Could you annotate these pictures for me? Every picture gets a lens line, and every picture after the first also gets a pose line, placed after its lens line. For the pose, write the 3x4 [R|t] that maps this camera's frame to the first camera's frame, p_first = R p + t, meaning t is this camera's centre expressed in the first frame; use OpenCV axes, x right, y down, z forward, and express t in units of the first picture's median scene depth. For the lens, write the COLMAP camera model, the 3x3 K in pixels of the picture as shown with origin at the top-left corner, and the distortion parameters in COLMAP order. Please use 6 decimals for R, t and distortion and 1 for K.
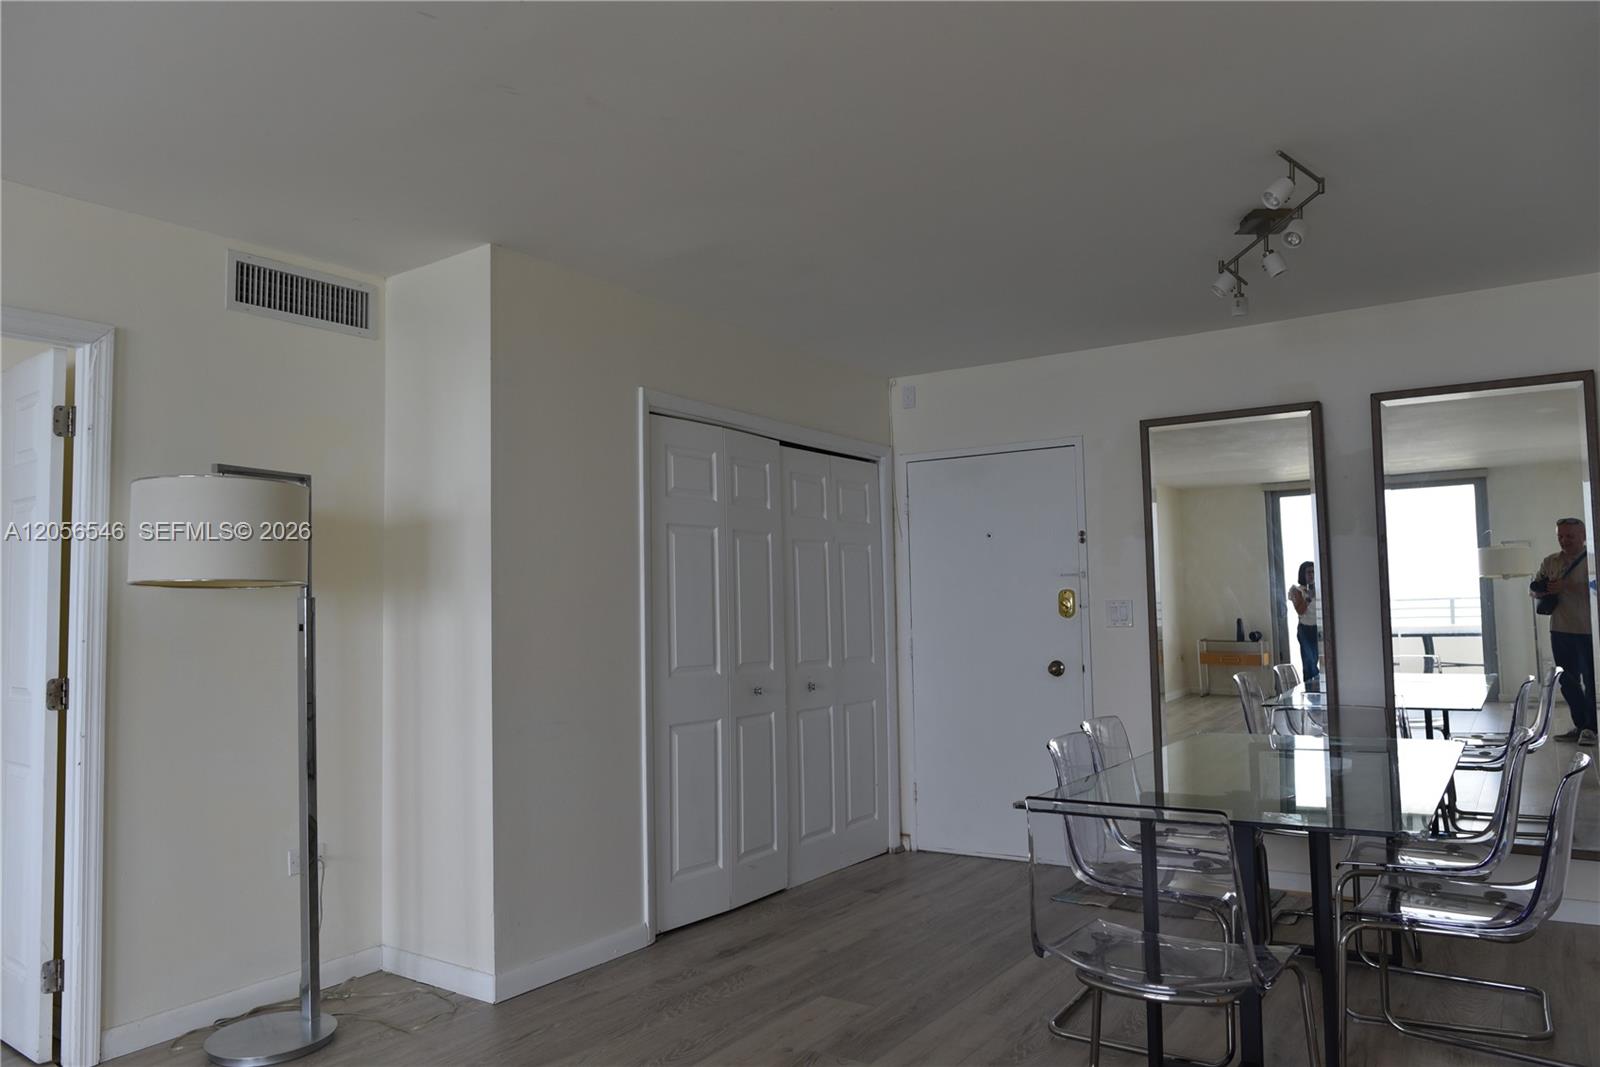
lens RADIAL K [[1095.5, 0, 803.5], [0, 1095.5, 530.3], [0, 0, 1]] dist [-0.035675, 0.019360]
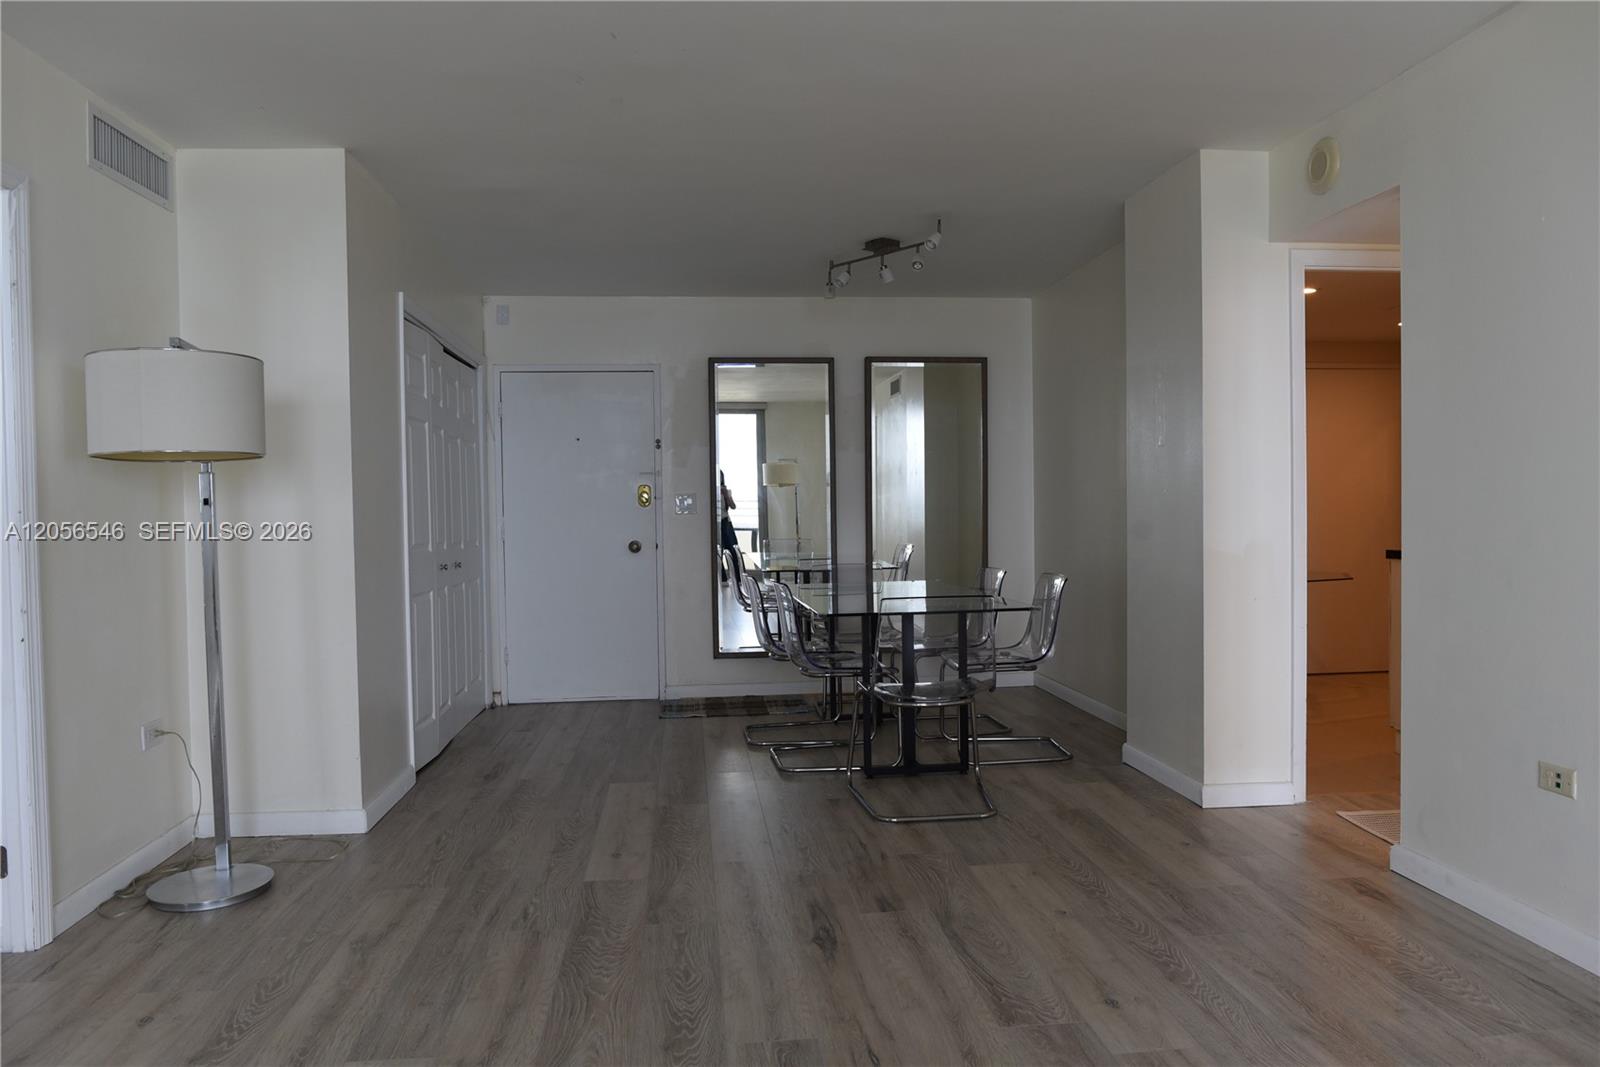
lens RADIAL K [[1095.5, 0, 803.5], [0, 1095.5, 530.3], [0, 0, 1]] dist [-0.035675, 0.019360]
pose [[0.763490, -0.007716, 0.645773, -0.443249], [-0.046223, 0.996711, 0.066558, 0.013684], [-0.644163, -0.080666, 0.760623, -0.092941]]
